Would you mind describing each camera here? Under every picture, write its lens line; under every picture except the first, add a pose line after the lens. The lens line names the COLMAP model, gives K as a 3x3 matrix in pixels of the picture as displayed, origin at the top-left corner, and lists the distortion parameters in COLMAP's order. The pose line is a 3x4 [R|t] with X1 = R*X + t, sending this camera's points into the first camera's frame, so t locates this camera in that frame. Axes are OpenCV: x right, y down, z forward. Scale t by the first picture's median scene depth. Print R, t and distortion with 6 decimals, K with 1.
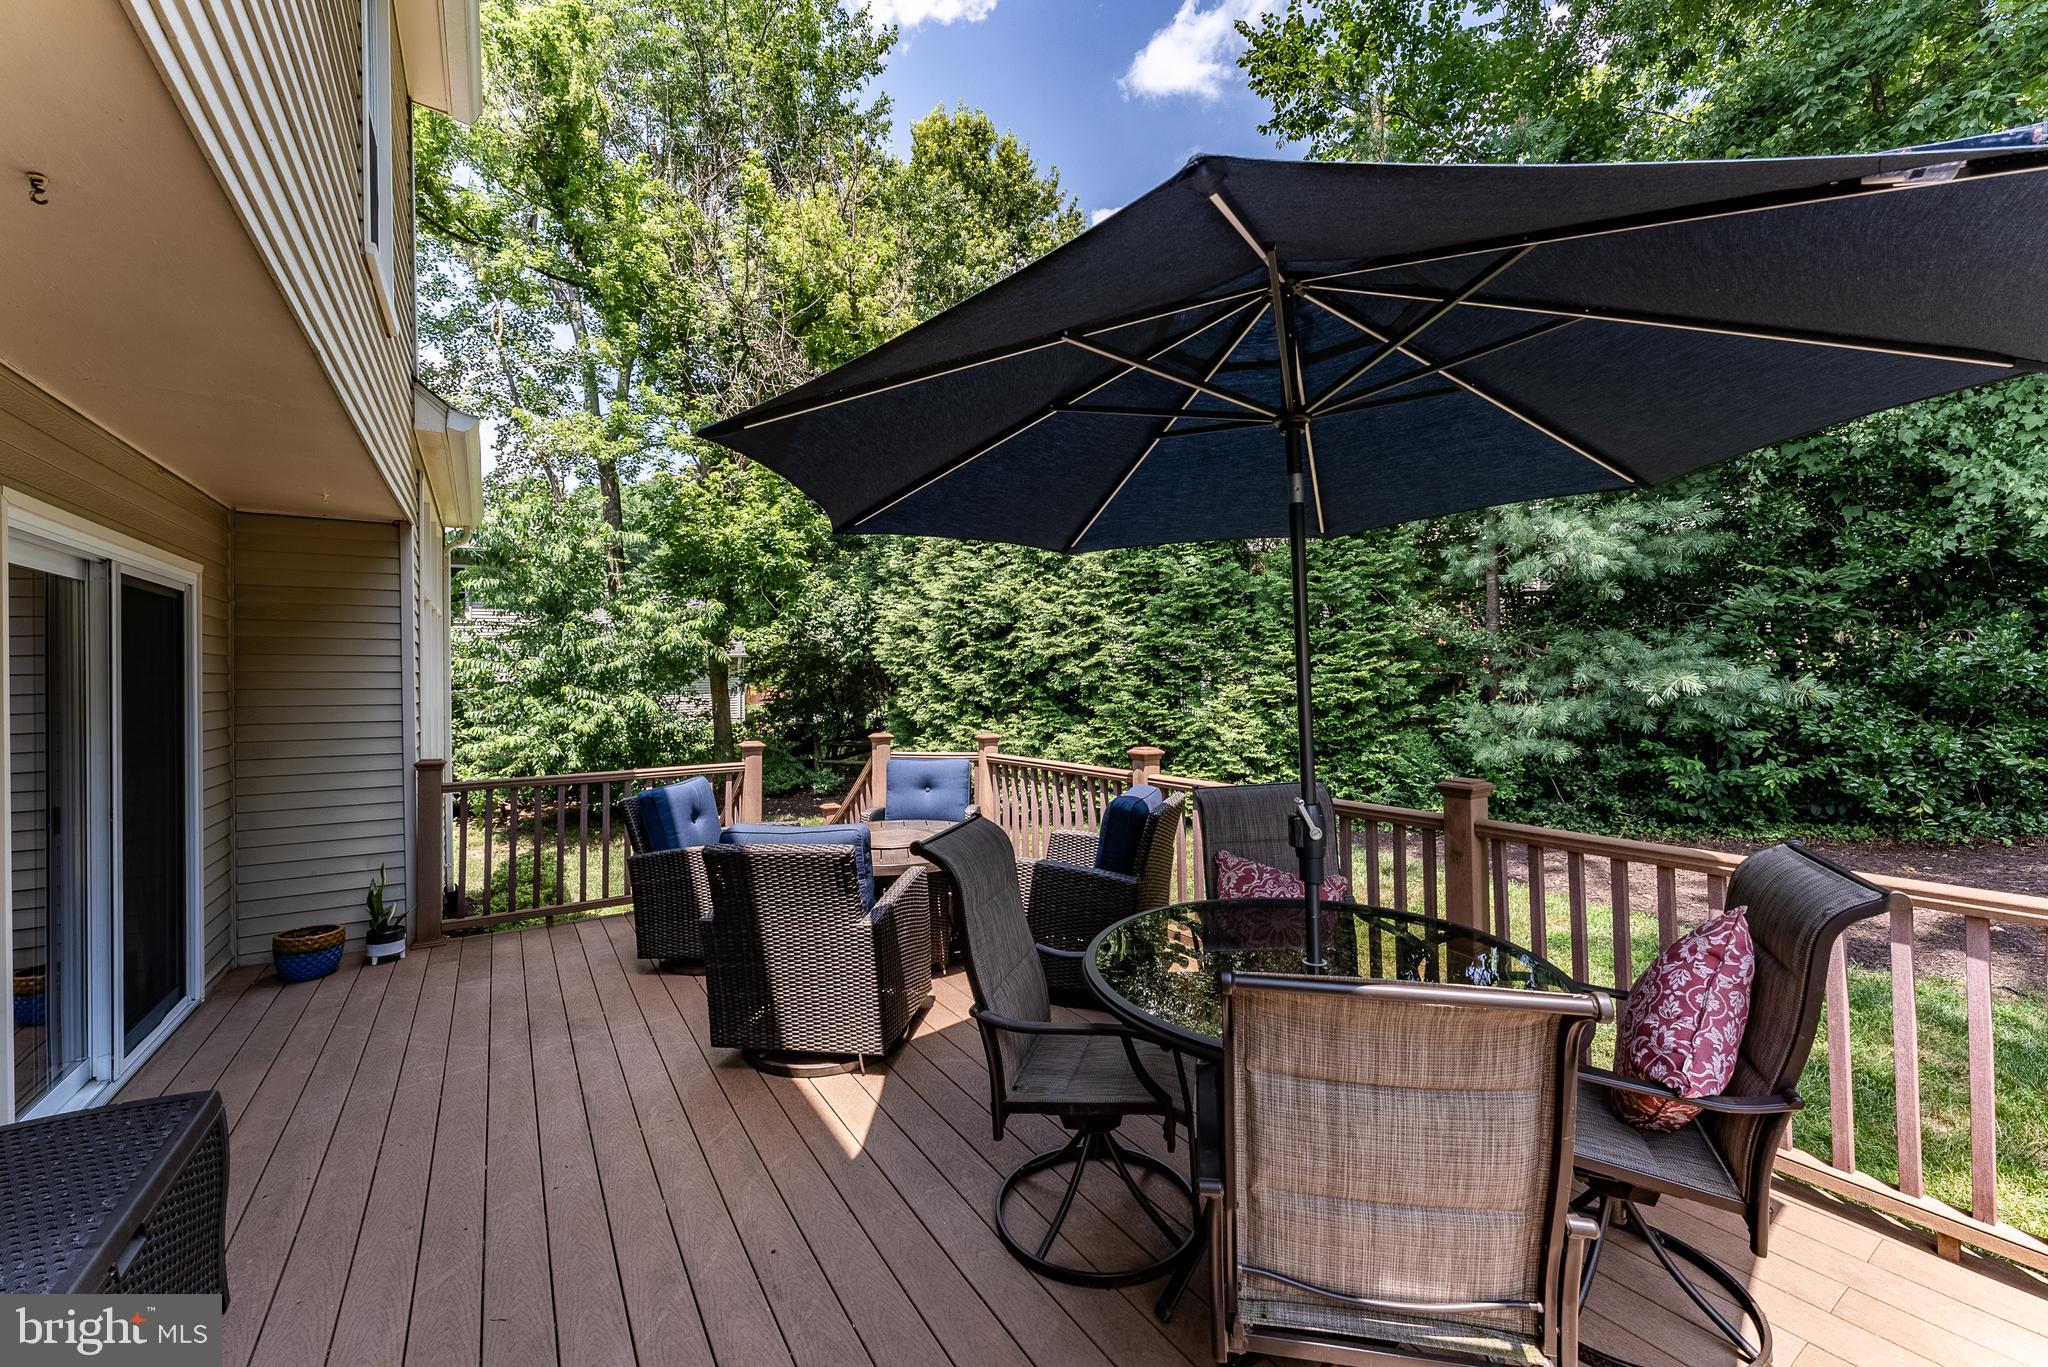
lens RADIAL K [[818.3, 0, 1031.9], [0, 818.3, 676.6], [0, 0, 1]] dist [0.005376, -0.000249]
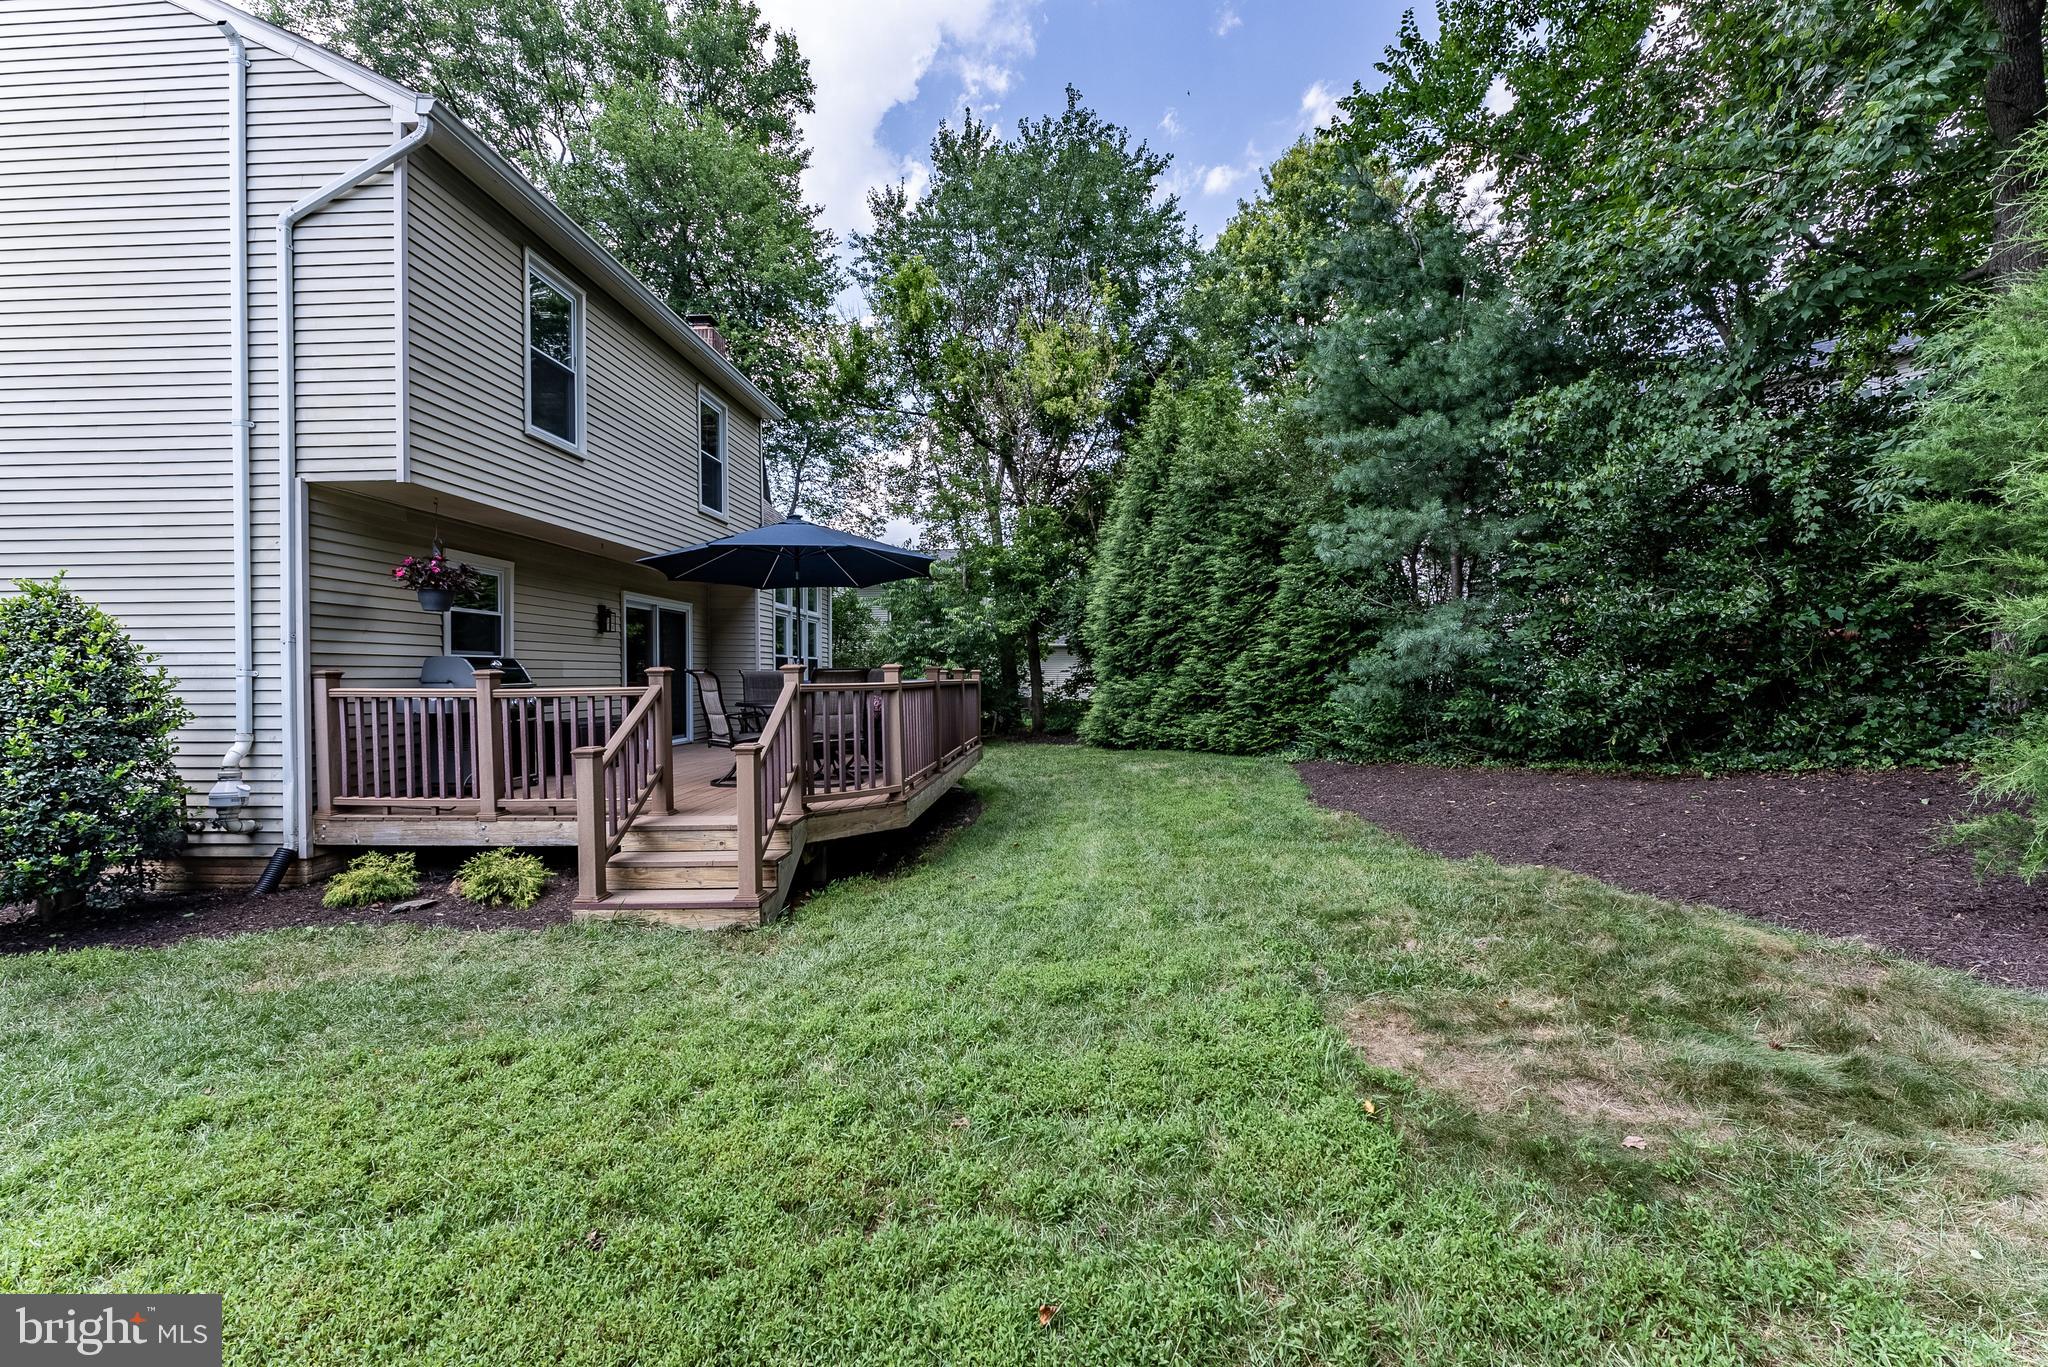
lens RADIAL K [[820.8, 0, 1030.4], [0, 820.8, 683.4], [0, 0, 1]] dist [-0.001922, -0.000152]
pose [[0.804837, 0.014644, -0.593316, 0.673120], [-0.007446, 0.999866, 0.014578, 0.041814], [0.593450, -0.007315, 0.804838, -0.276021]]
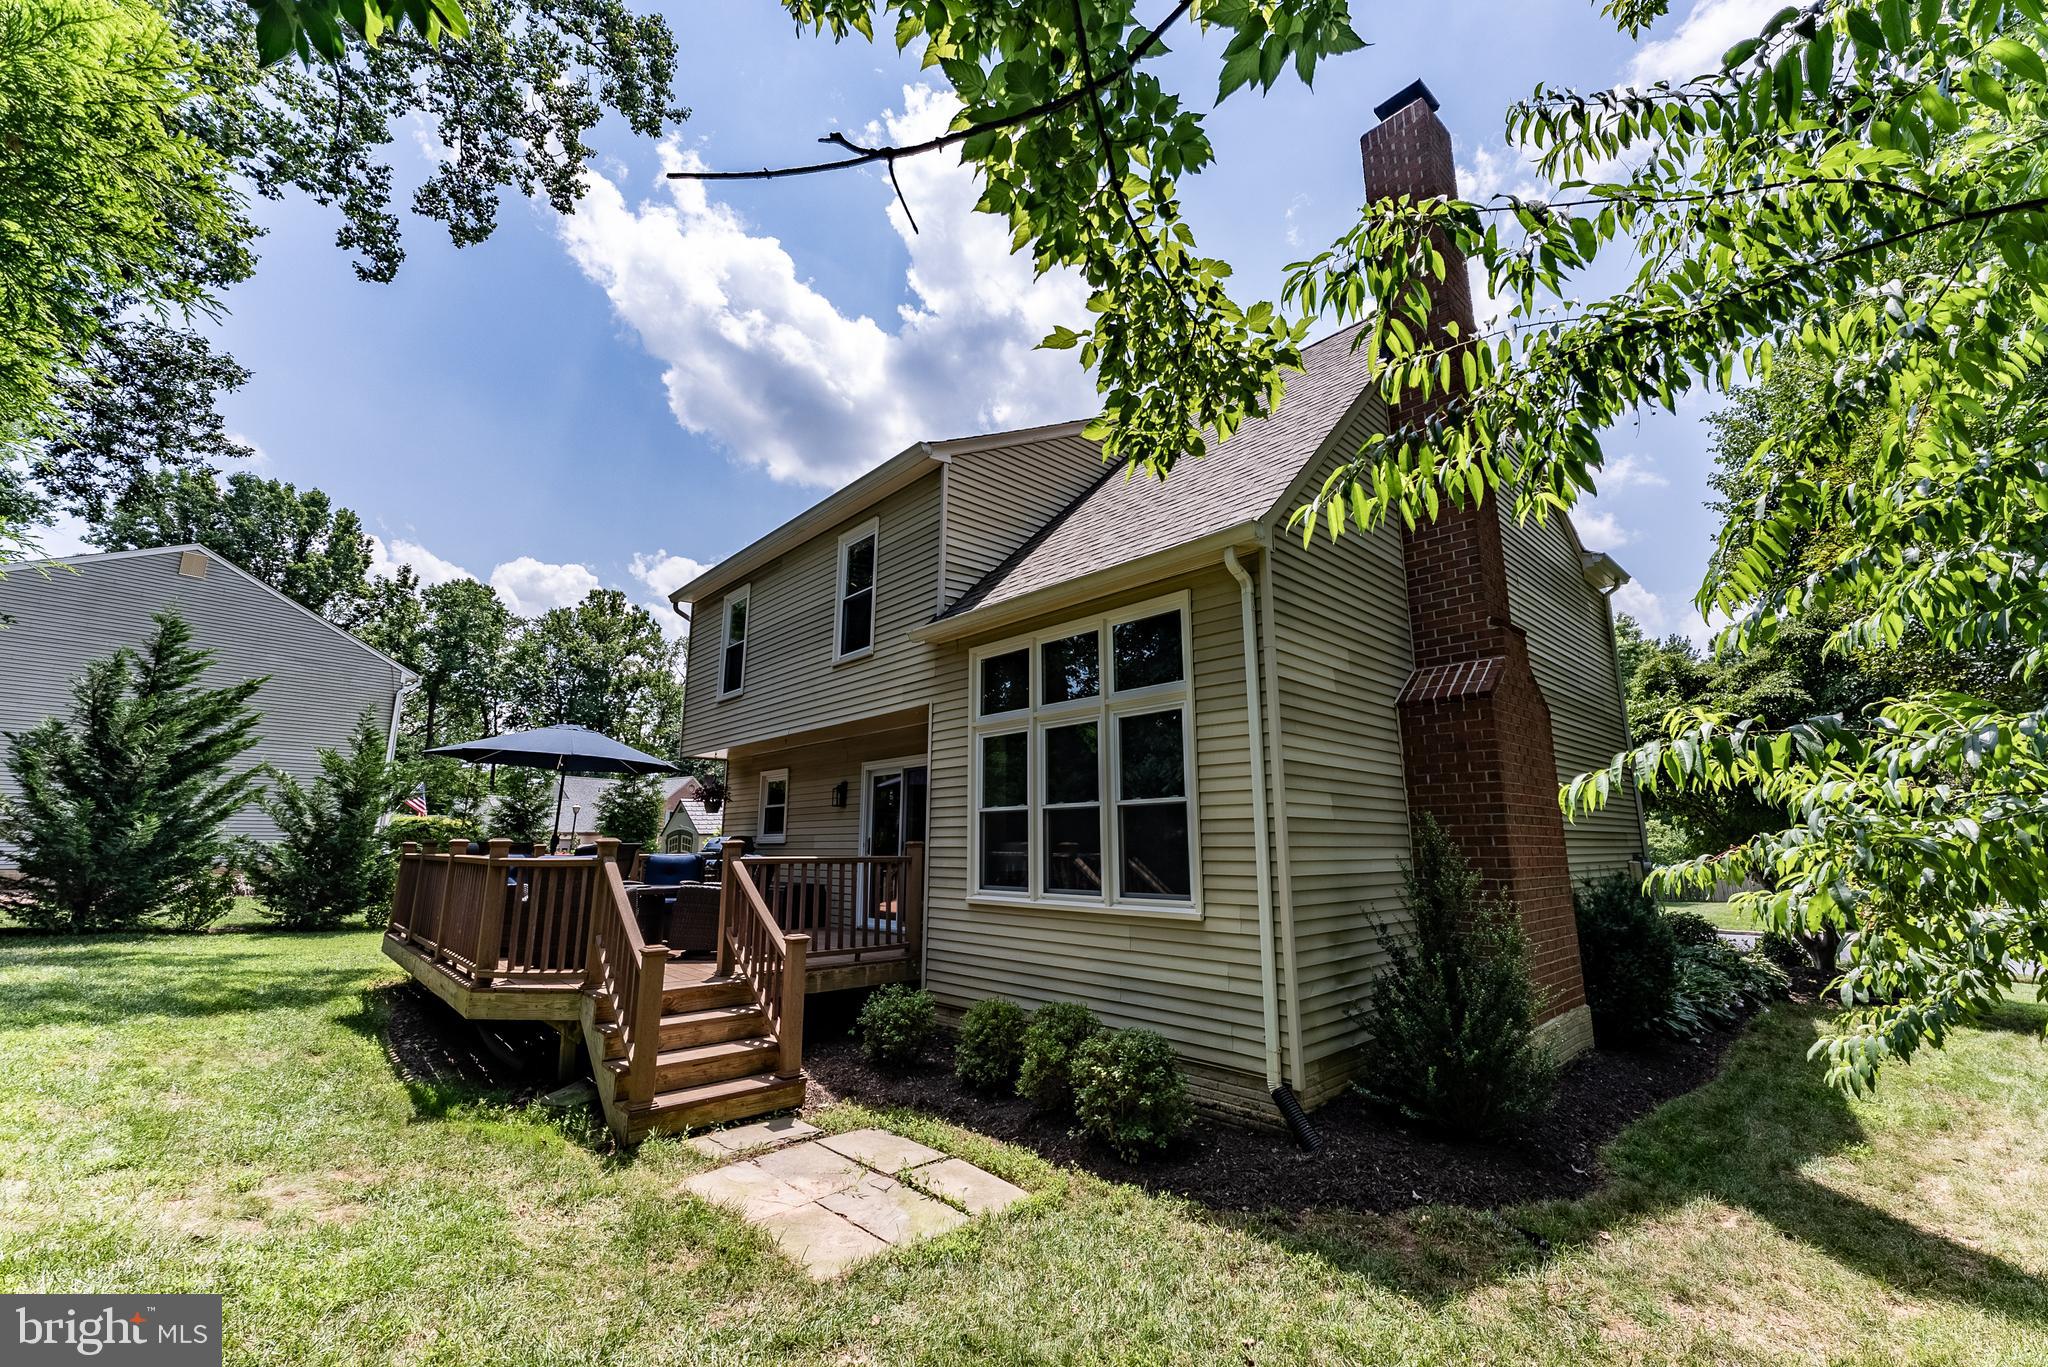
lens RADIAL K [[818.3, 0, 1031.9], [0, 818.3, 676.6], [0, 0, 1]] dist [0.005376, -0.000249]
pose [[-0.985533, -0.024724, -0.167669, -0.303135], [0.010124, 0.978947, -0.203862, 0.051253], [0.169179, -0.202610, -0.964535, 1.203176]]
